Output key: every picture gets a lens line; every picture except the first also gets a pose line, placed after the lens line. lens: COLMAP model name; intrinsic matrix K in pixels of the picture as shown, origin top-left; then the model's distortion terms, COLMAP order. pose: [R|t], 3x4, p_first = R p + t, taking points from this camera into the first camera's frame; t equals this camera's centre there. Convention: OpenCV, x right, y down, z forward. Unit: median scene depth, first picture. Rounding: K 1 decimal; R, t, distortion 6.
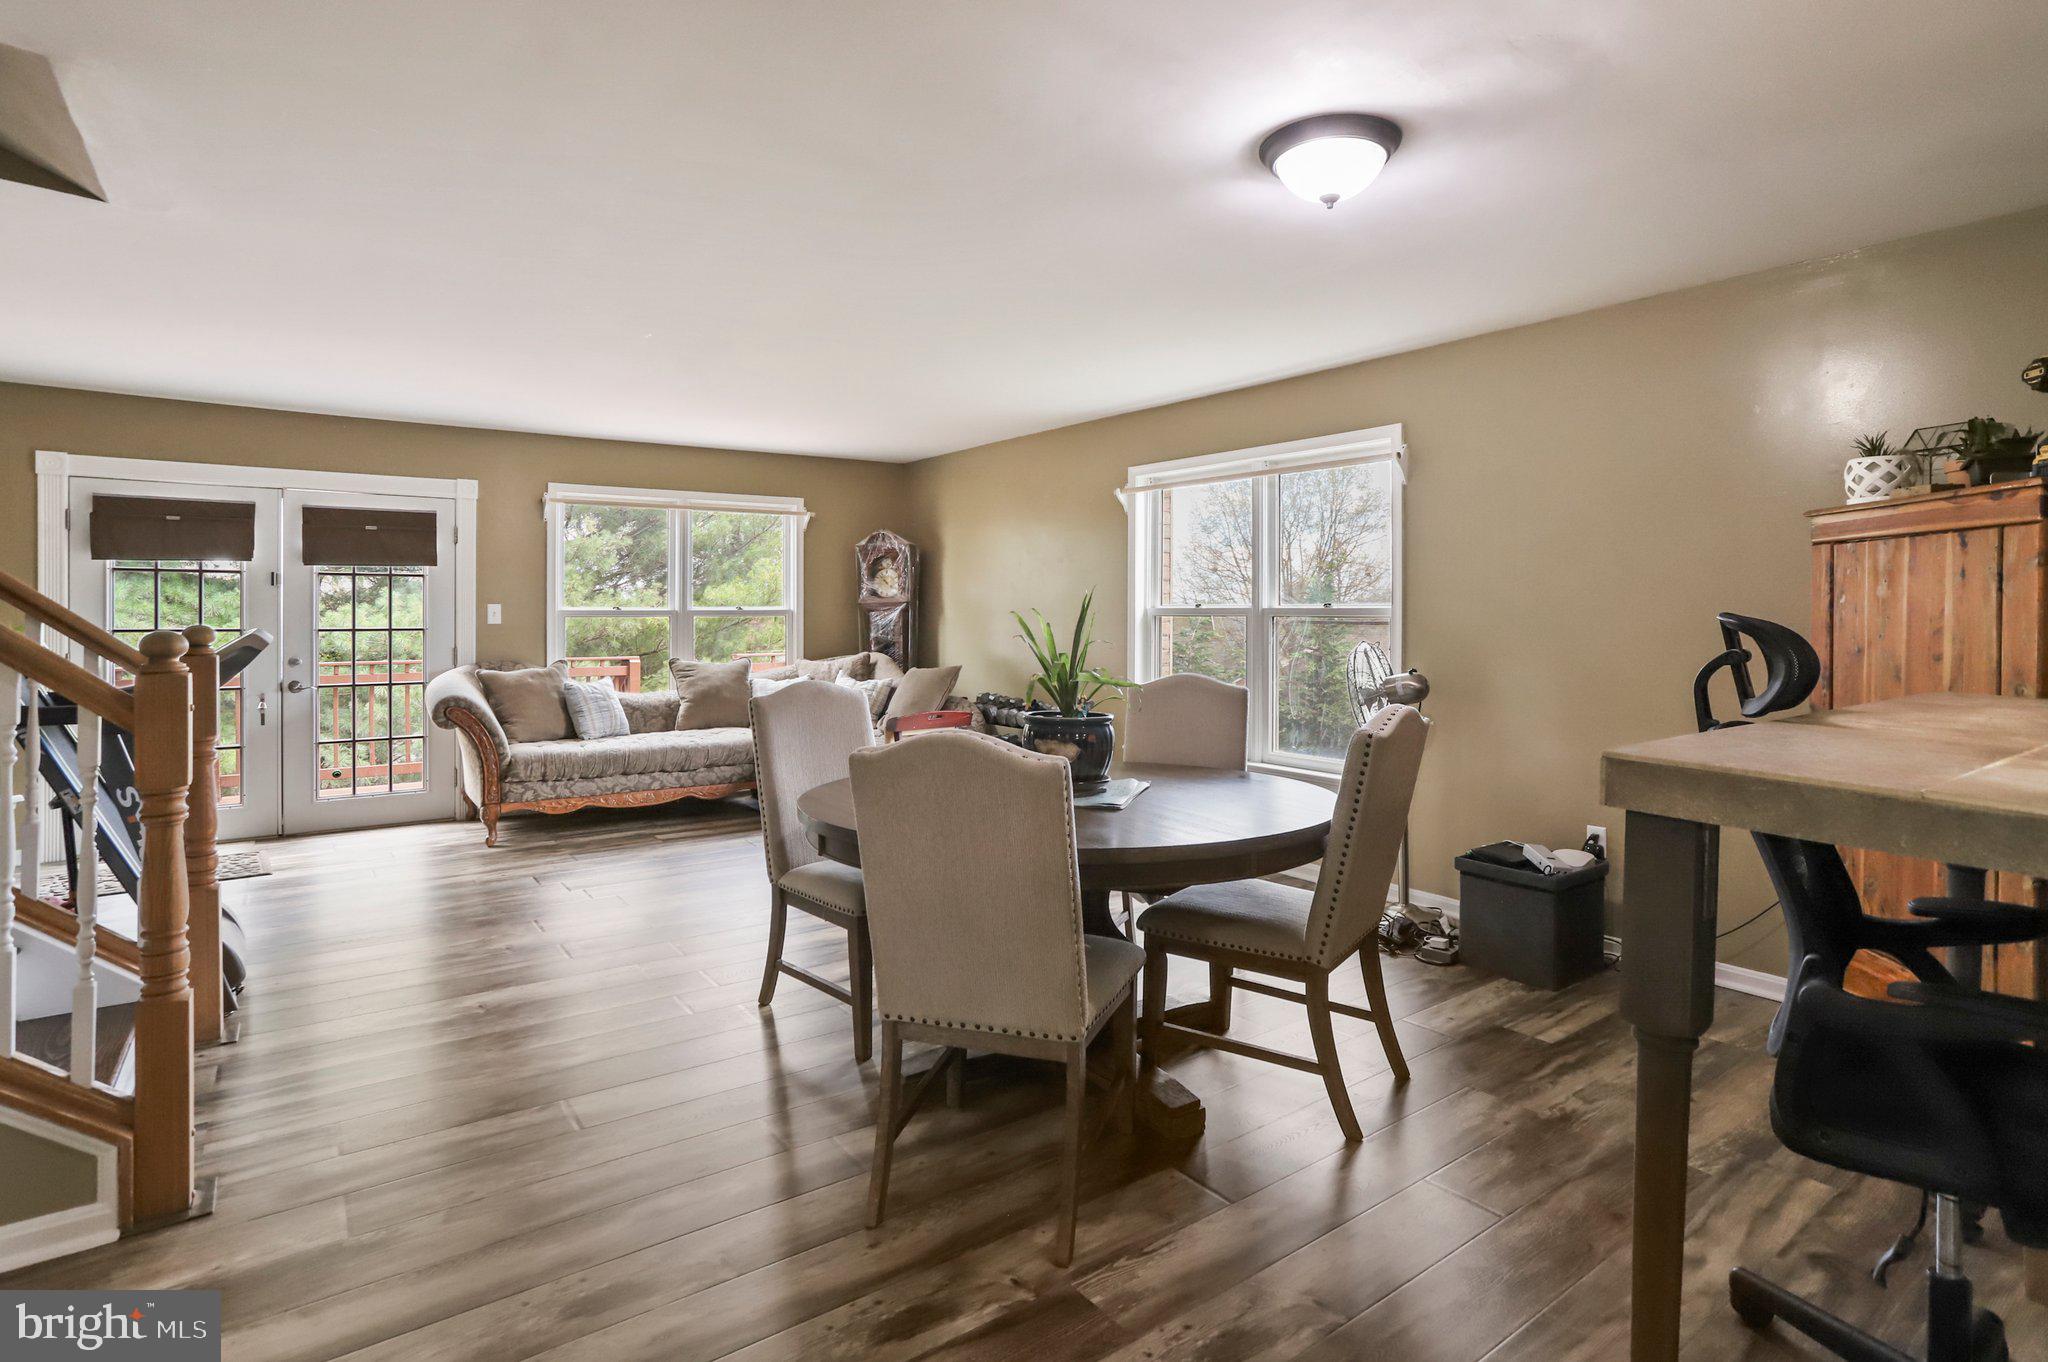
lens RADIAL K [[1001.5, 0, 947.2], [0, 1001.5, 611.1], [0, 0, 1]] dist [0.014051, 0.003750]
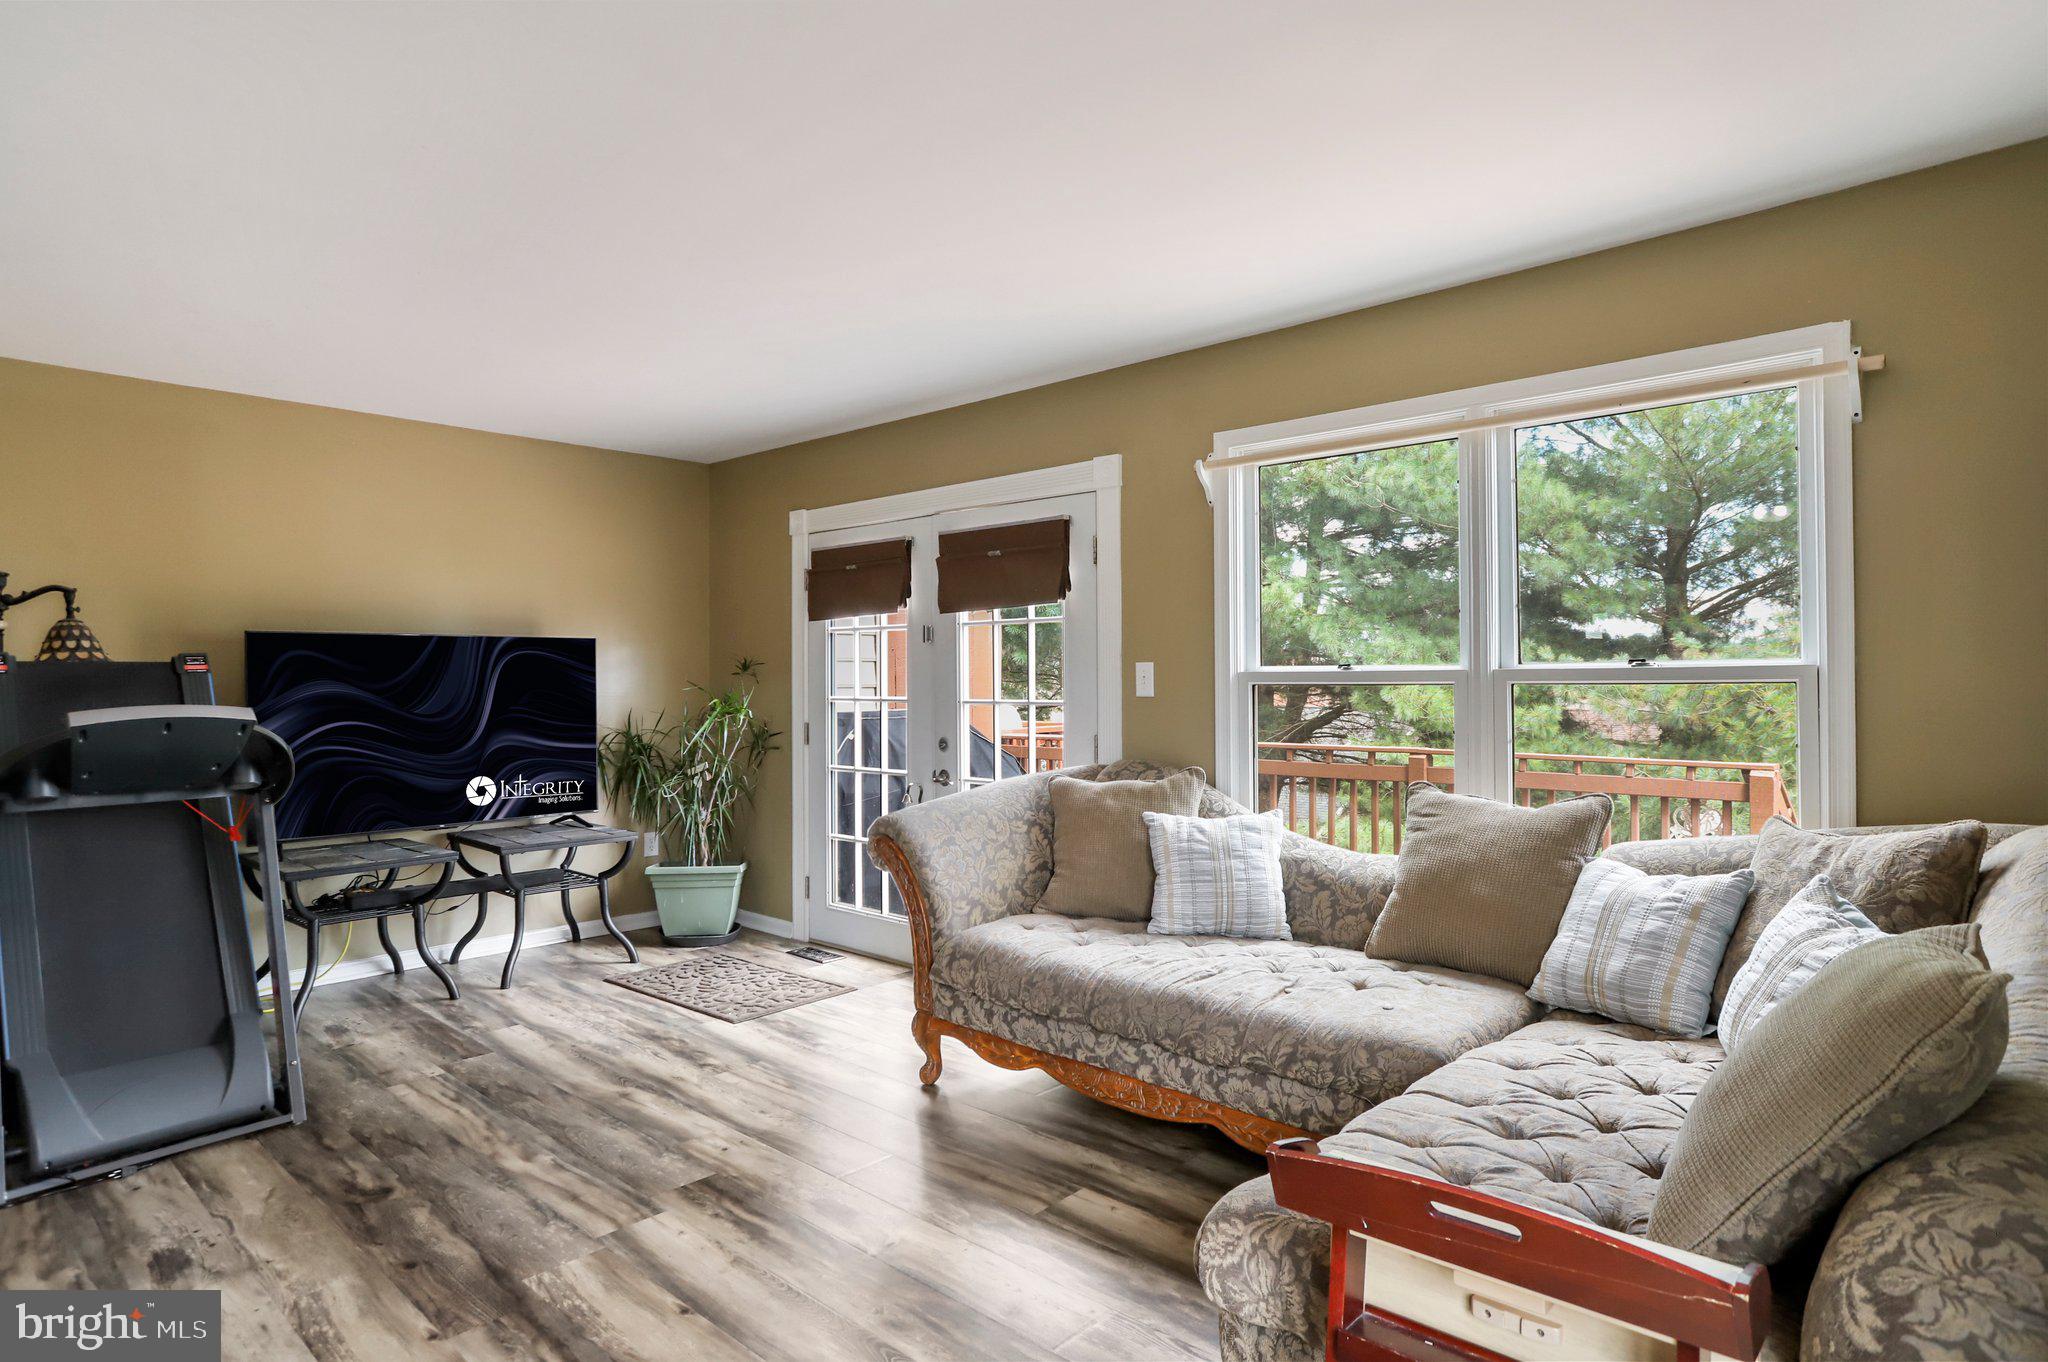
lens RADIAL K [[1130.4, 0, 1015.2], [0, 1130.4, 673.4], [0, 0, 1]] dist [-0.035778, 0.001158]
pose [[0.246153, -0.000949, -0.969231, 0.164805], [0.012603, 0.999918, 0.002222, -0.002681], [0.969149, -0.012762, 0.246144, 0.792033]]
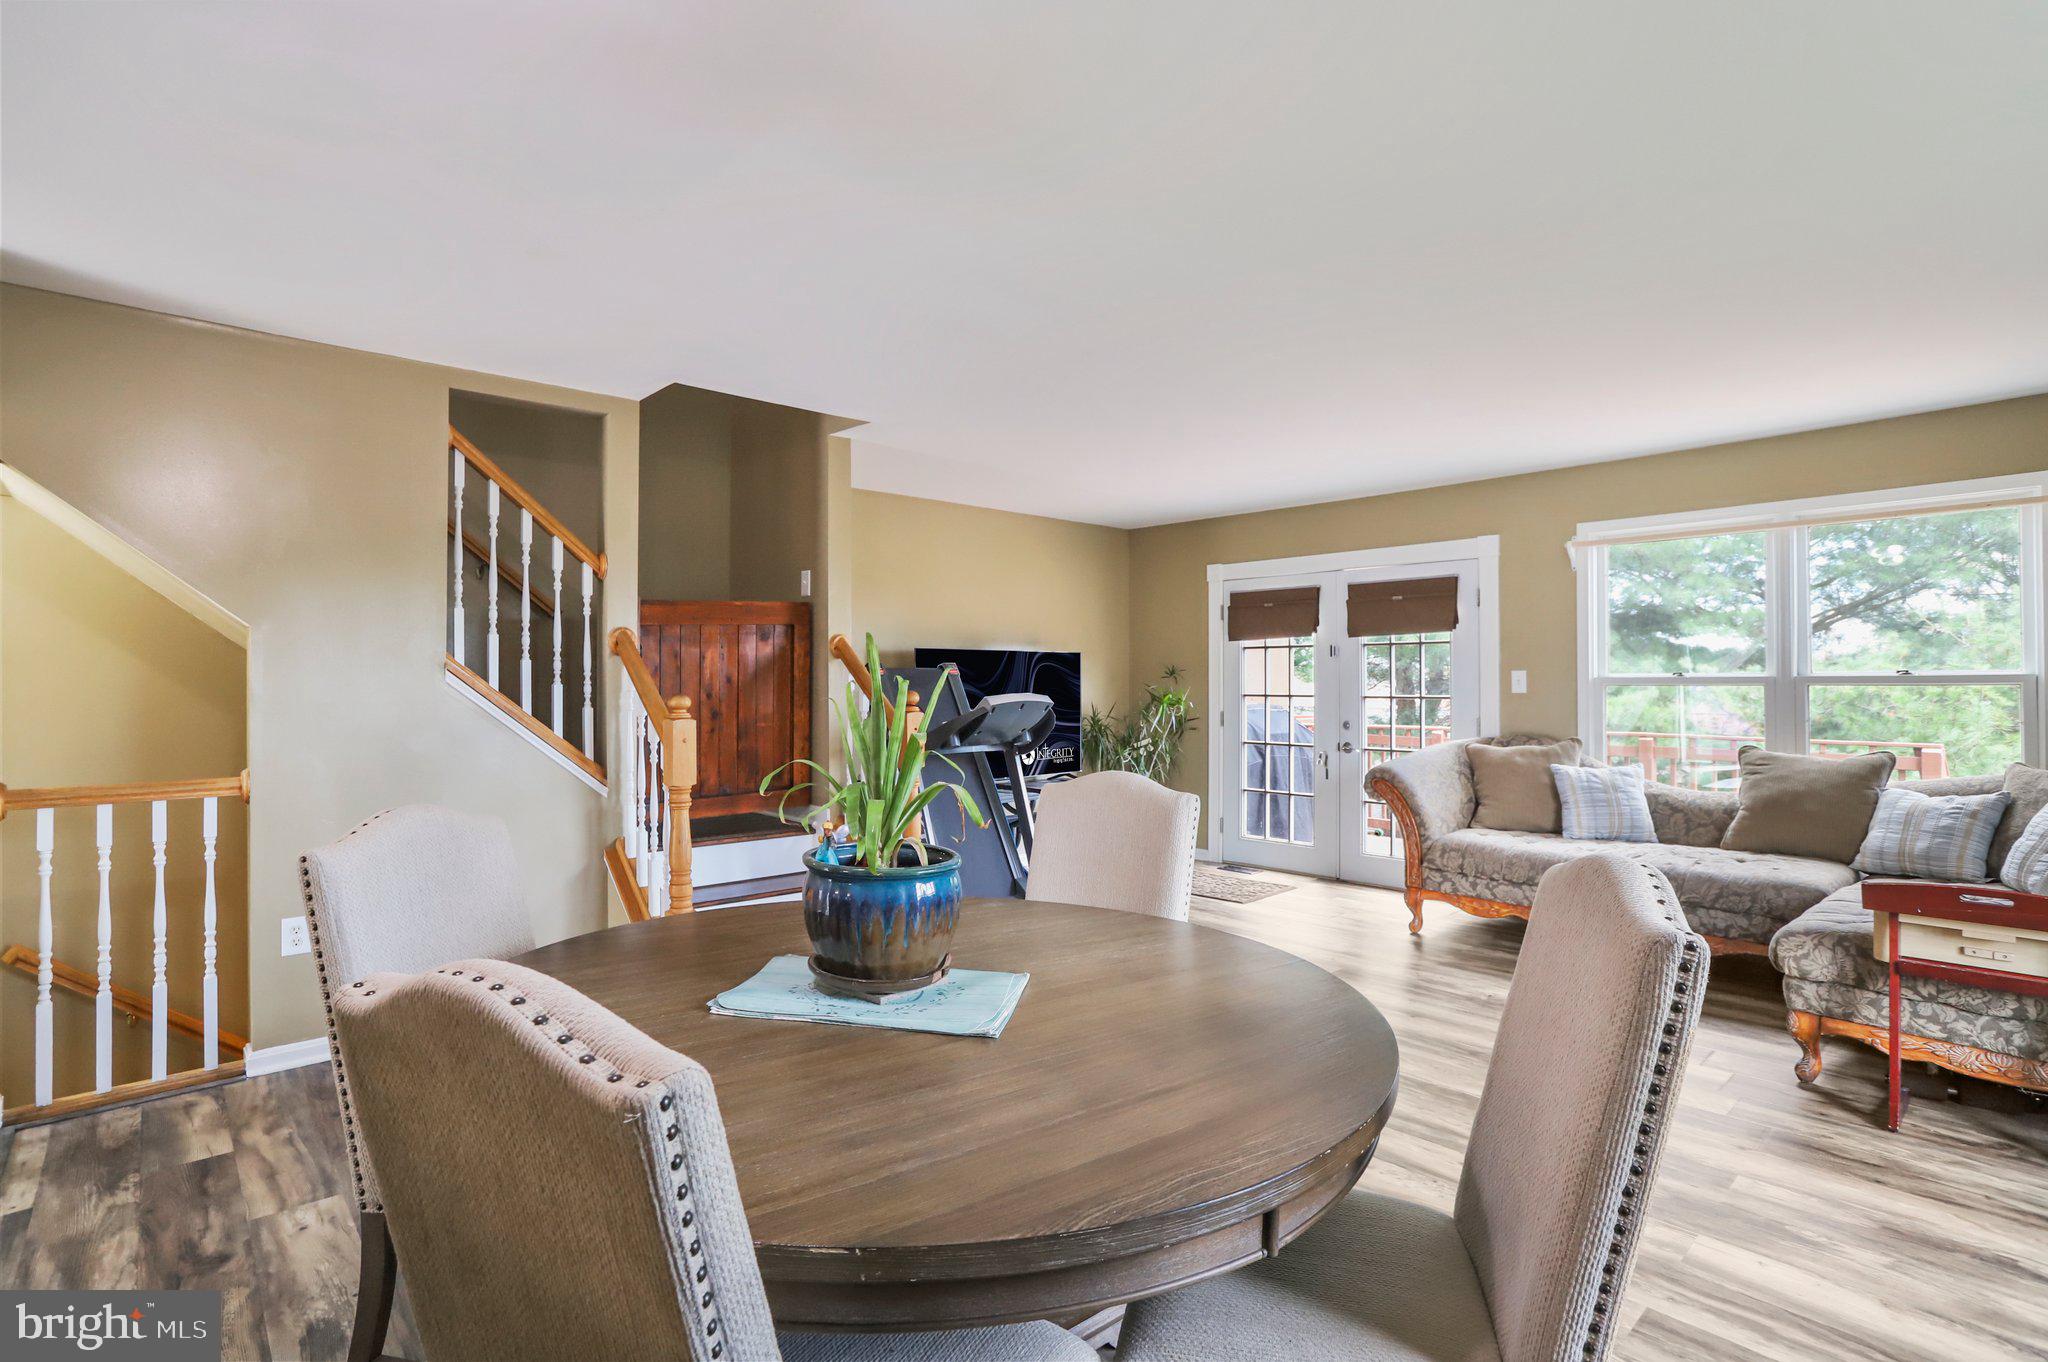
lens RADIAL K [[1001.5, 0, 1059.4], [0, 1001.5, 674.0], [0, 0, 1]] dist [0.014051, 0.003750]
pose [[0.207681, -0.005144, -0.978183, 0.343377], [0.007263, 0.999967, -0.003716, -0.003500], [0.978170, -0.006333, 0.207711, 0.431983]]
